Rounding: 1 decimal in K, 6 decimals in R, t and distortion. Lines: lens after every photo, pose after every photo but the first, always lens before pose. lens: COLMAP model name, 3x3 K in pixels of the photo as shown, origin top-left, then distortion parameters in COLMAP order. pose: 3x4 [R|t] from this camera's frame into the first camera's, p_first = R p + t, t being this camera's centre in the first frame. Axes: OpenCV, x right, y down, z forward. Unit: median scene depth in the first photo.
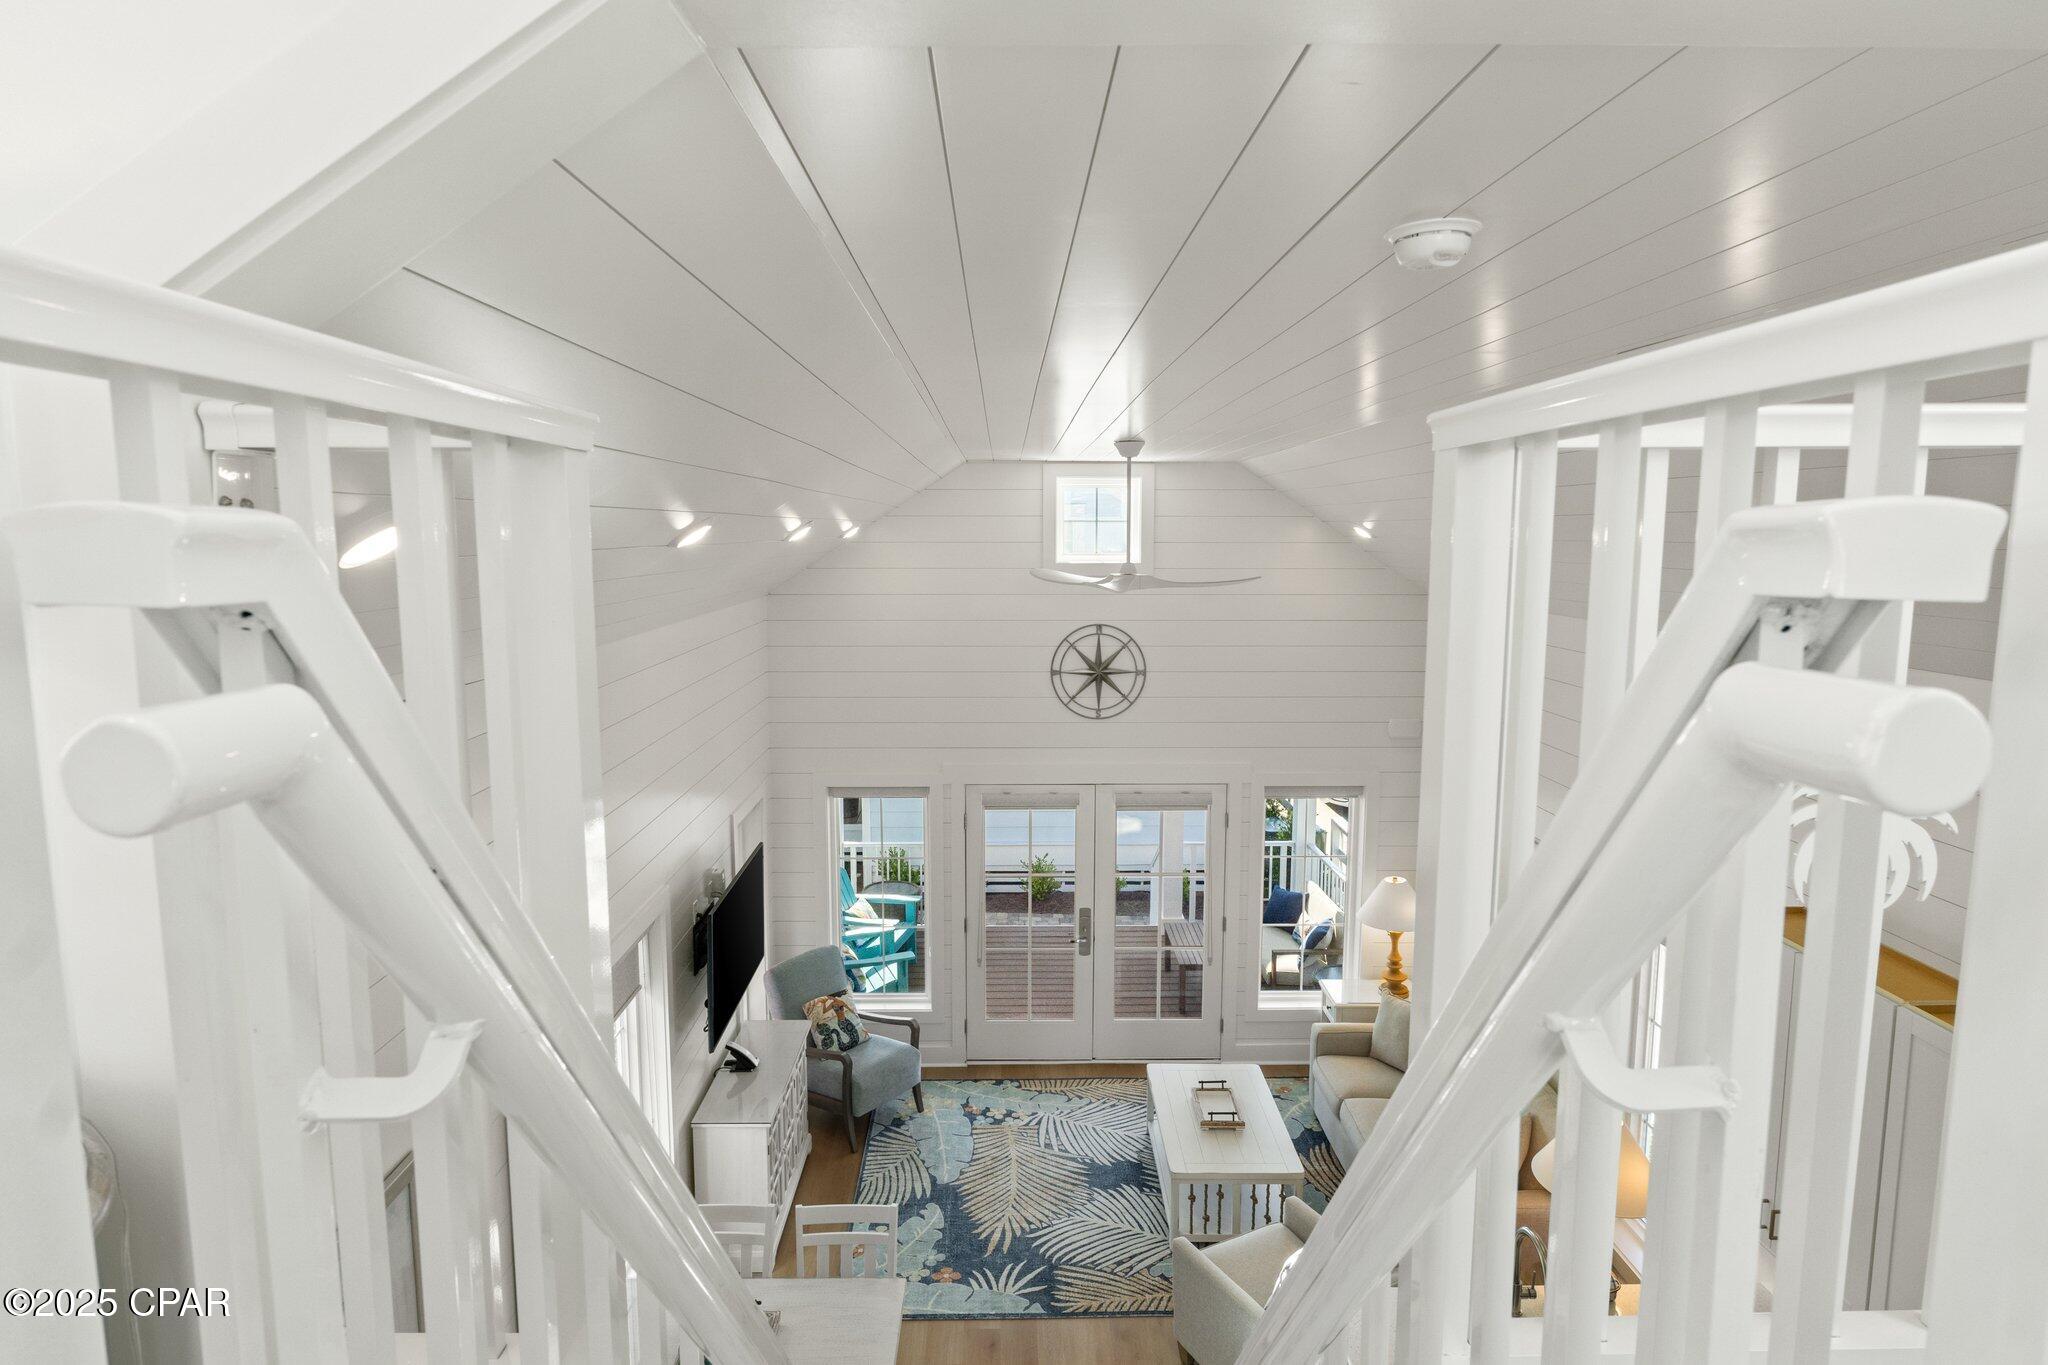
lens RADIAL K [[1116.0, 0, 1019.1], [0, 1116.0, 671.8], [0, 0, 1]] dist [-0.008303, 0.001597]
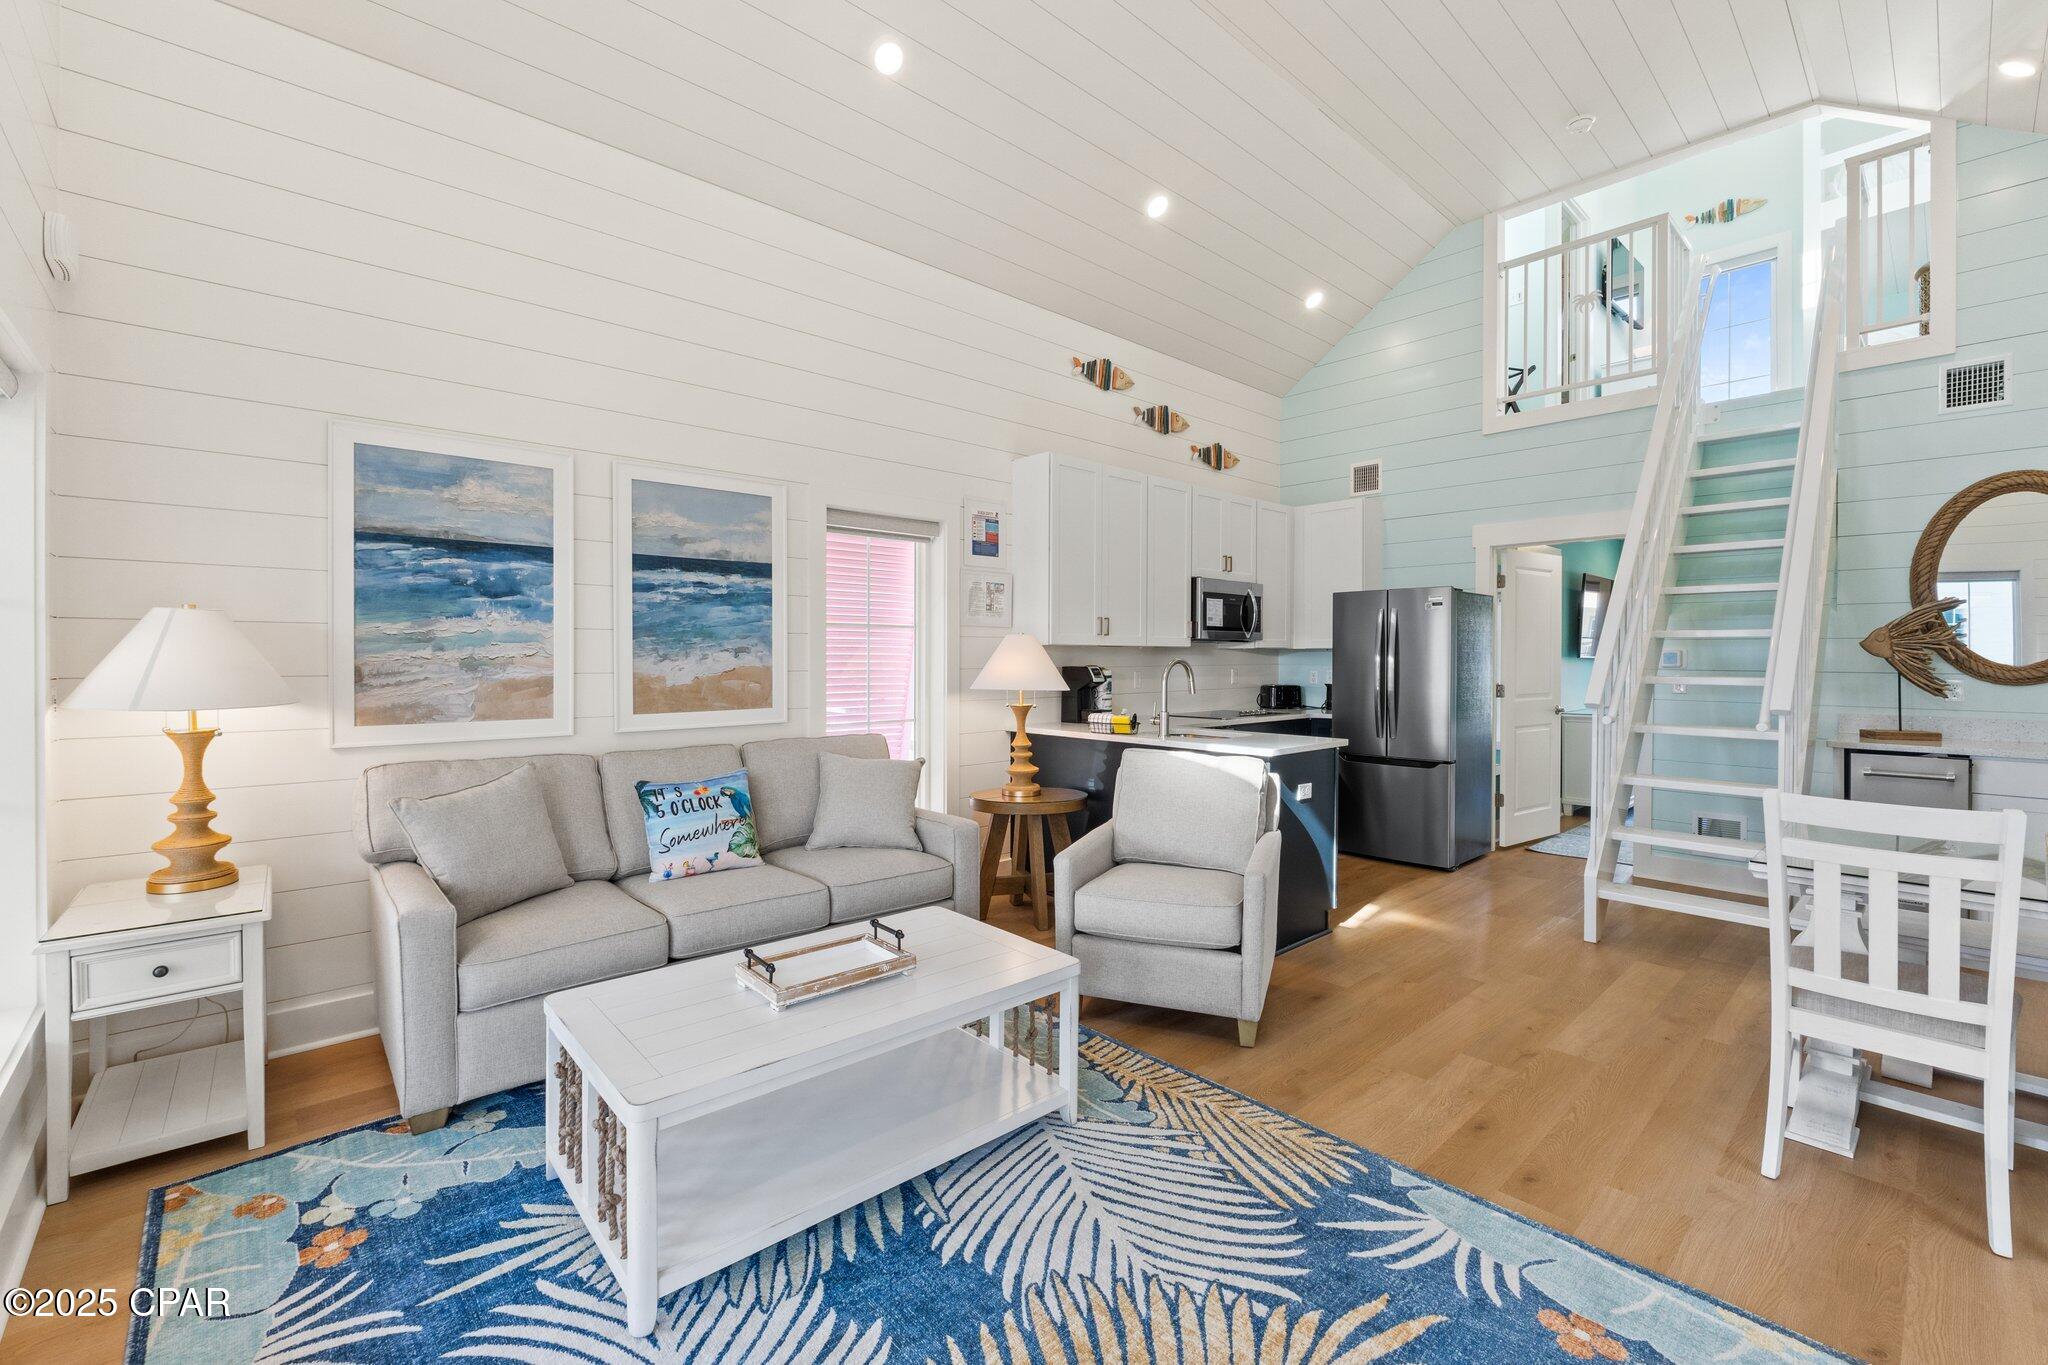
lens RADIAL K [[867.0, 0, 1015.6], [0, 867.0, 666.6], [0, 0, 1]] dist [-0.009876, 0.000301]
pose [[-0.661158, -0.015614, 0.750084, -0.113457], [0.087804, 0.991302, 0.098030, 0.200990], [-0.745091, 0.130674, -0.654036, 0.963622]]
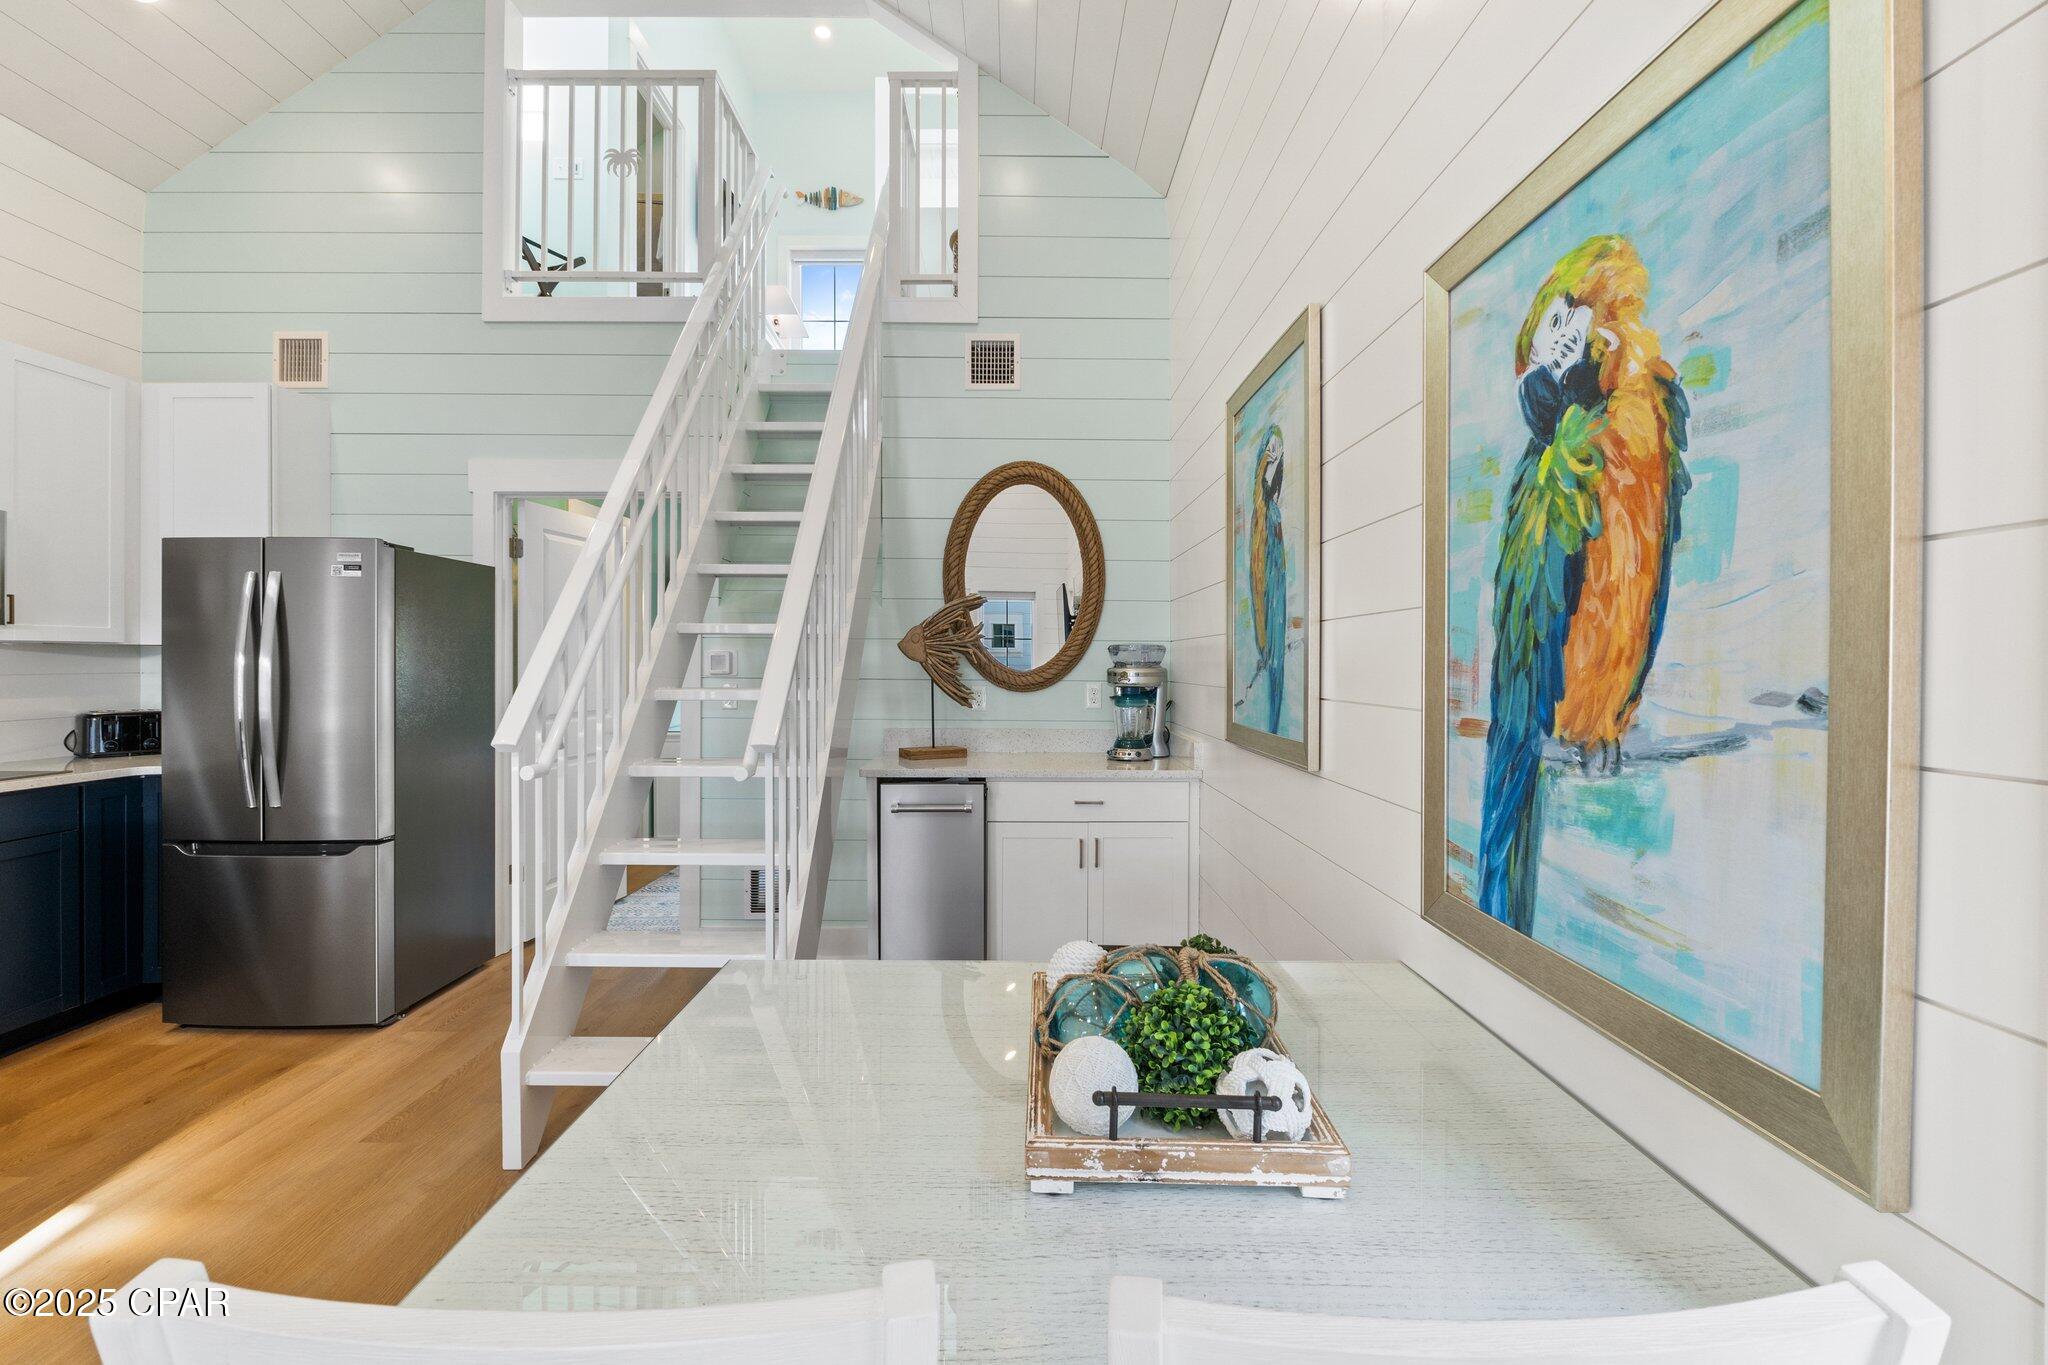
lens RADIAL K [[867.0, 0, 1023.1], [0, 867.0, 667.0], [0, 0, 1]] dist [-0.009876, 0.000301]
pose [[-0.999945, -0.008295, 0.006422, -0.127733], [-0.007396, 0.991603, 0.129109, 0.239406], [-0.007439, 0.129054, -0.991610, 0.657022]]
